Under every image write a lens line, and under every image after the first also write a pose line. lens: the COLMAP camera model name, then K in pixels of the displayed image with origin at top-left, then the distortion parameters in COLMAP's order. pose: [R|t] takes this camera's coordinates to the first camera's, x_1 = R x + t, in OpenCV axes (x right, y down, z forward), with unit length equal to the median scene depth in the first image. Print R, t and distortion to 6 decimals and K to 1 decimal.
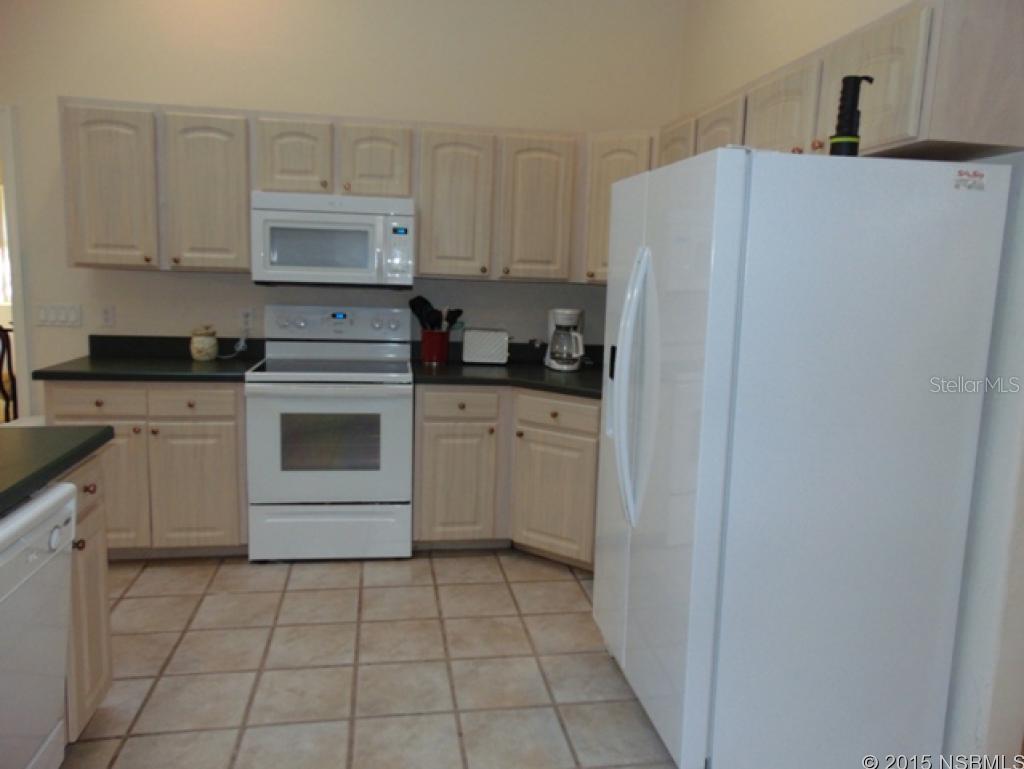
lens RADIAL K [[769.0, 0, 512.0], [0, 769.0, 384.5], [0, 0, 1]] dist [0.007516, 0.005213]
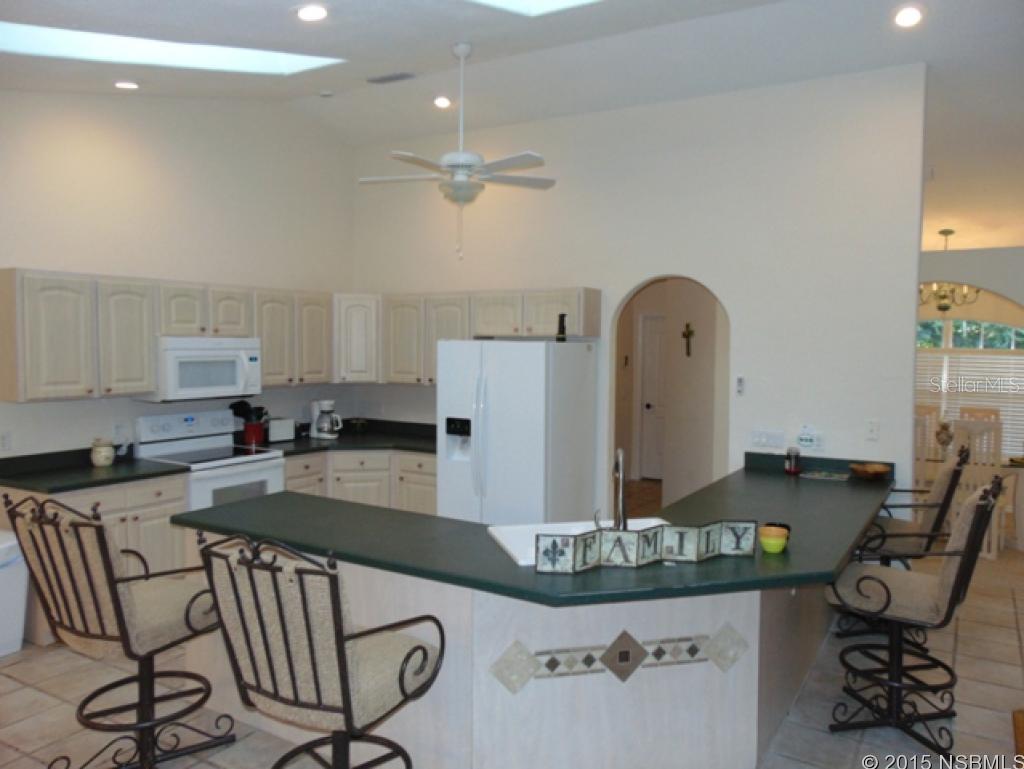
lens RADIAL K [[761.7, 0, 512.0], [0, 761.7, 384.5], [0, 0, 1]] dist [-0.007441, 0.005752]
pose [[0.653980, -0.071303, 0.753144, -0.947629], [0.127766, 0.991658, -0.017060, -0.059430], [-0.745645, 0.107384, 0.657634, -0.361842]]
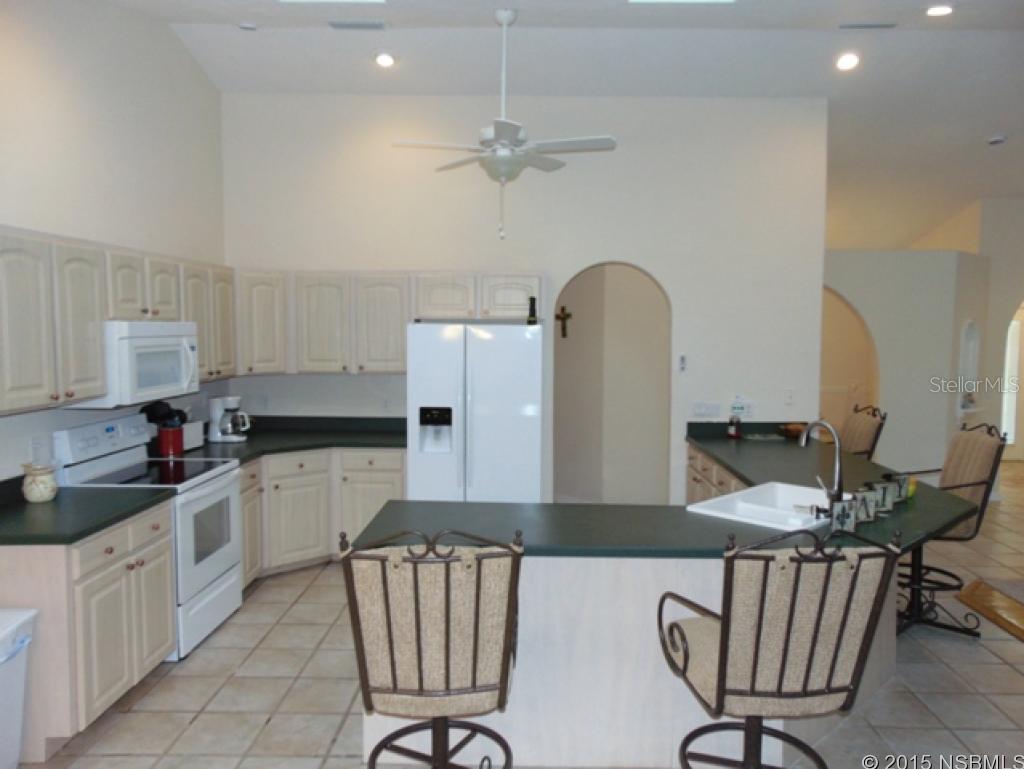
lens RADIAL K [[769.0, 0, 512.0], [0, 769.0, 384.5], [0, 0, 1]] dist [0.007516, 0.005213]
pose [[0.197322, -0.109044, 0.974255, -1.238674], [0.150707, 0.985355, 0.079763, -0.164706], [-0.968685, 0.131088, 0.210867, 0.263488]]
